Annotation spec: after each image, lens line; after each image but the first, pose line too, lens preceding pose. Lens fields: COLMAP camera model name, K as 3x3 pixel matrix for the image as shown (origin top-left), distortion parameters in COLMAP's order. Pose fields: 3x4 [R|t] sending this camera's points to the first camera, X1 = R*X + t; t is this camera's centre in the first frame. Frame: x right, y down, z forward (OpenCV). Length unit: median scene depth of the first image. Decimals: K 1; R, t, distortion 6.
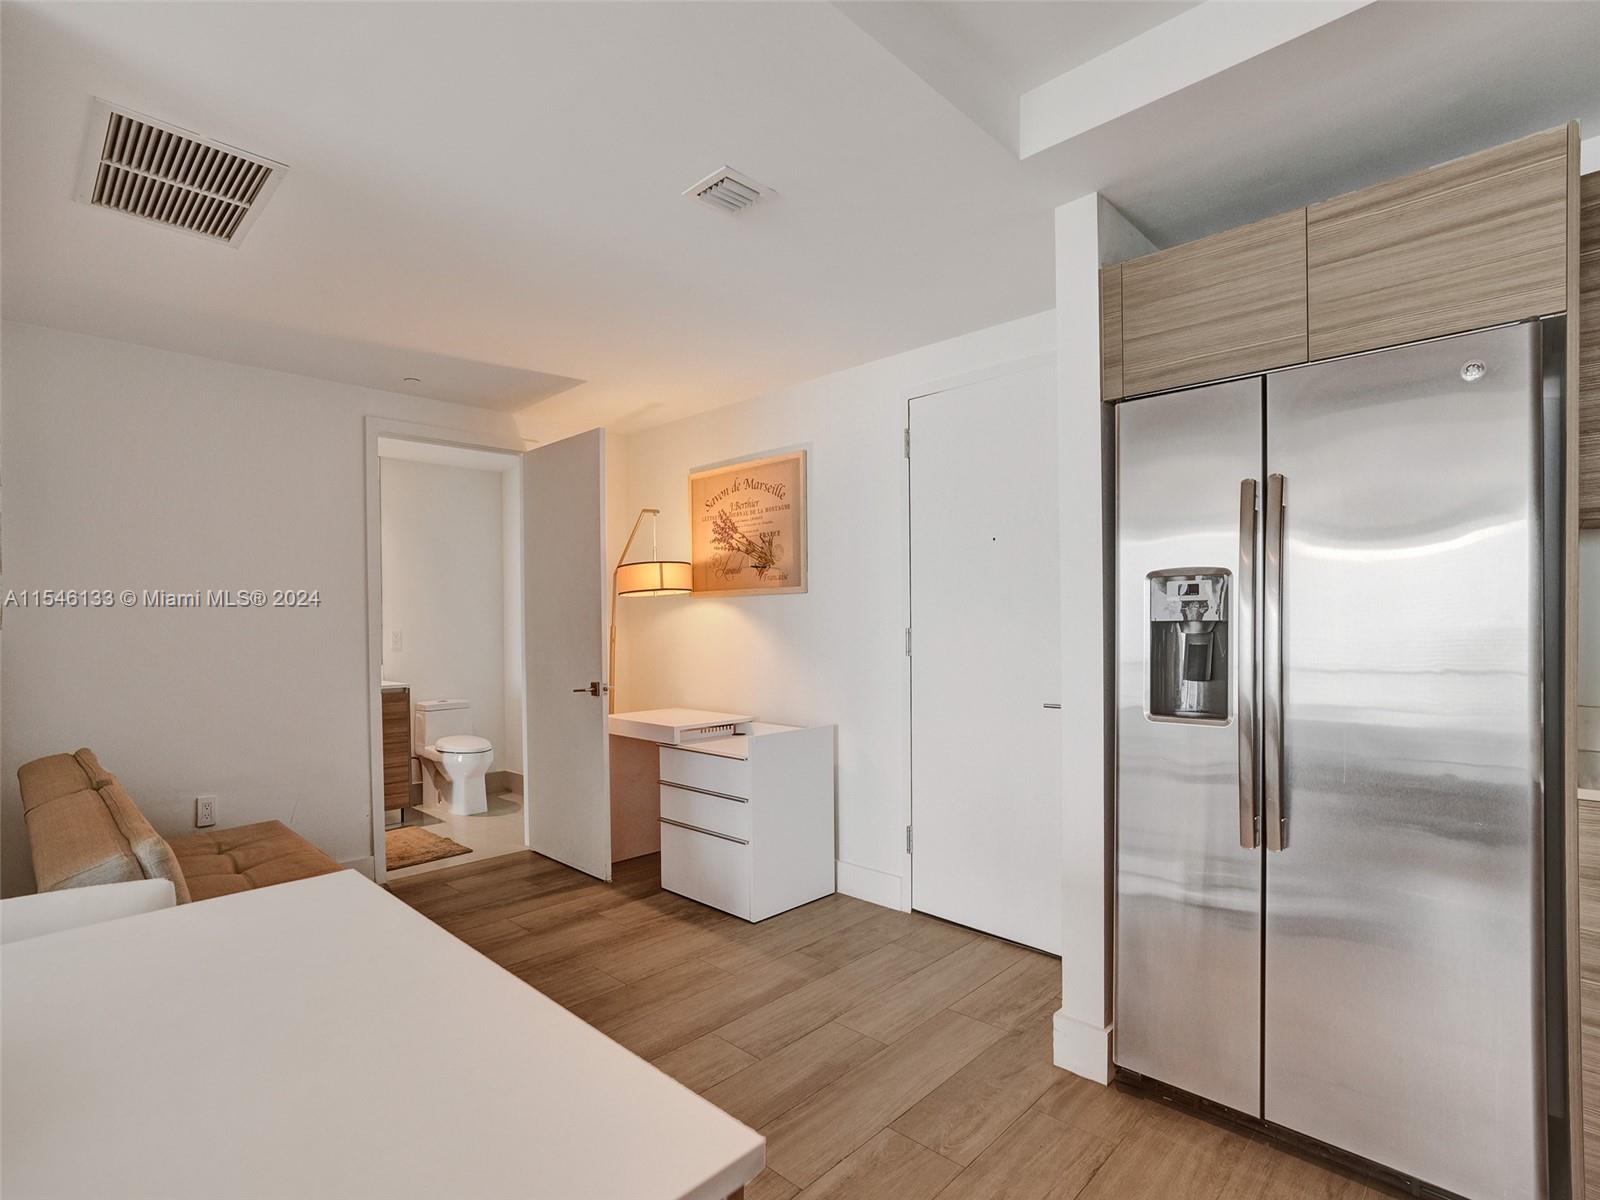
lens RADIAL K [[771.8, 0, 830.9], [0, 771.8, 626.9], [0, 0, 1]] dist [-0.031242, 0.007510]
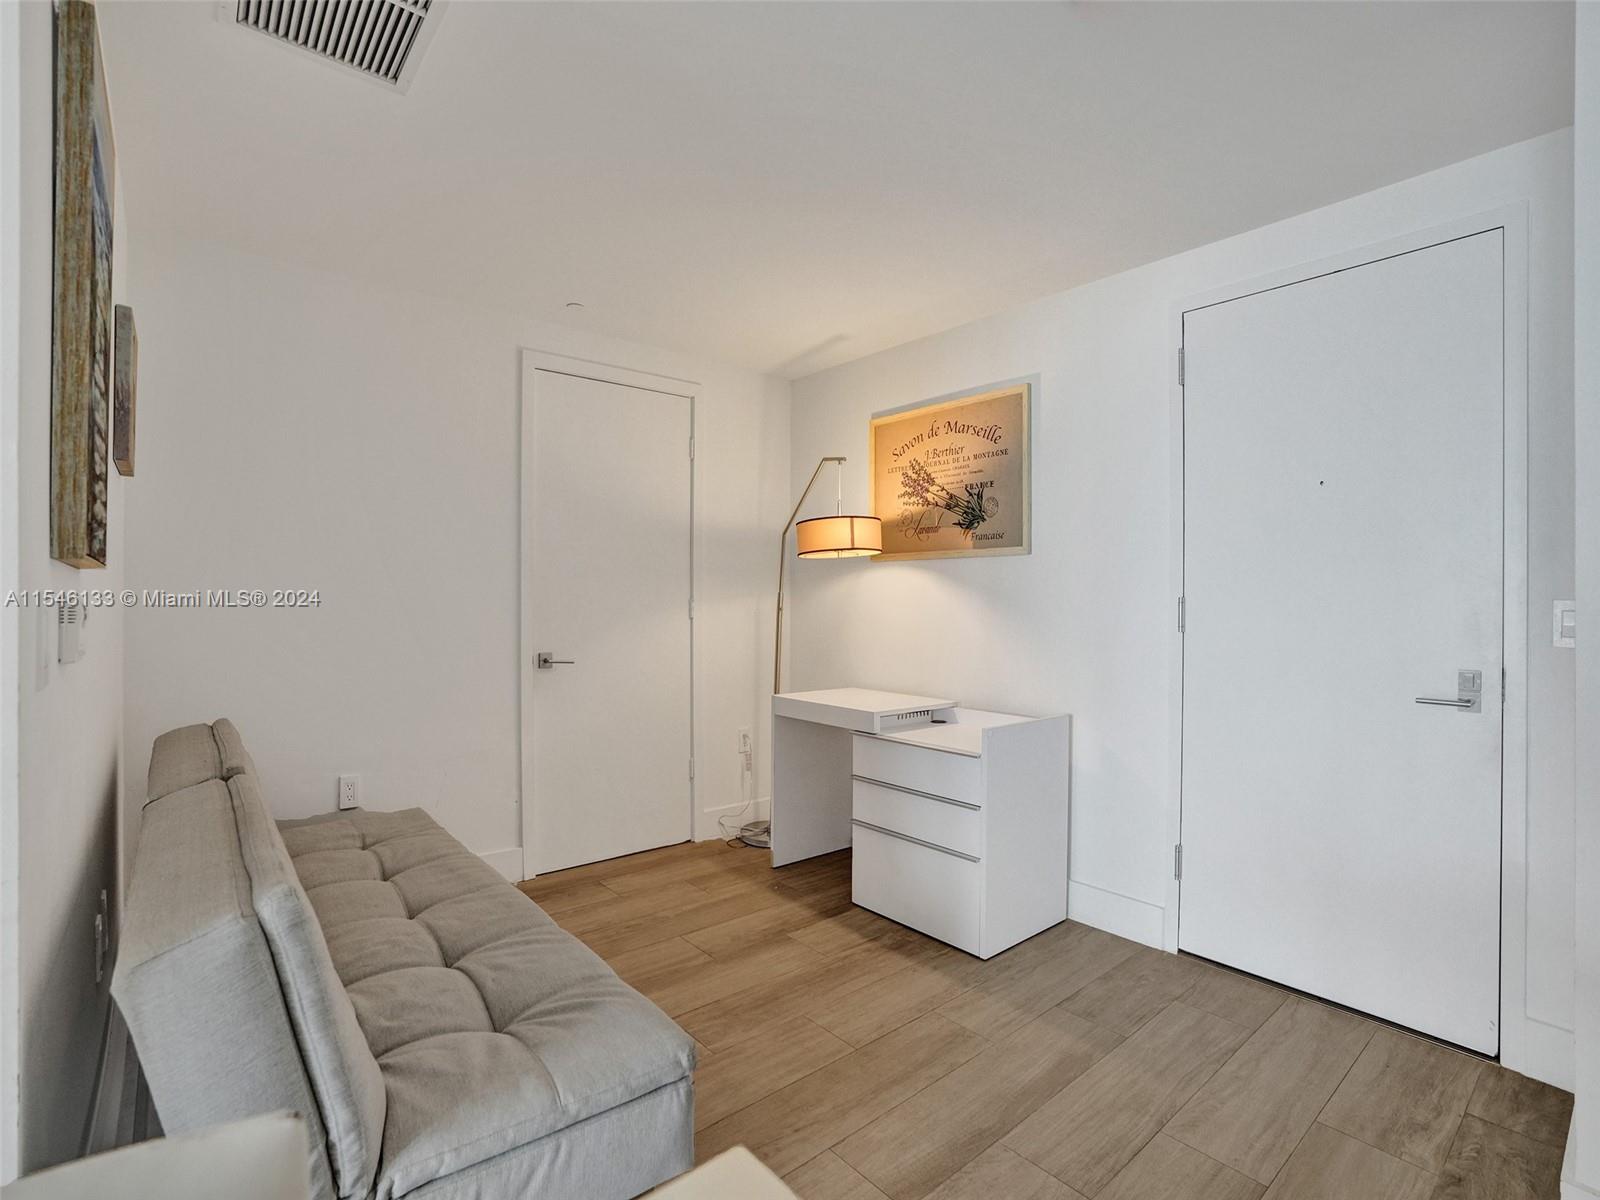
lens RADIAL K [[771.8, 0, 855.0], [0, 771.8, 596.2], [0, 0, 1]] dist [-0.031242, 0.007510]
pose [[0.994945, 0.012564, -0.099630, -0.152011], [-0.013493, 0.999871, -0.008661, 0.012250], [0.099508, 0.009962, 0.994987, 0.174330]]
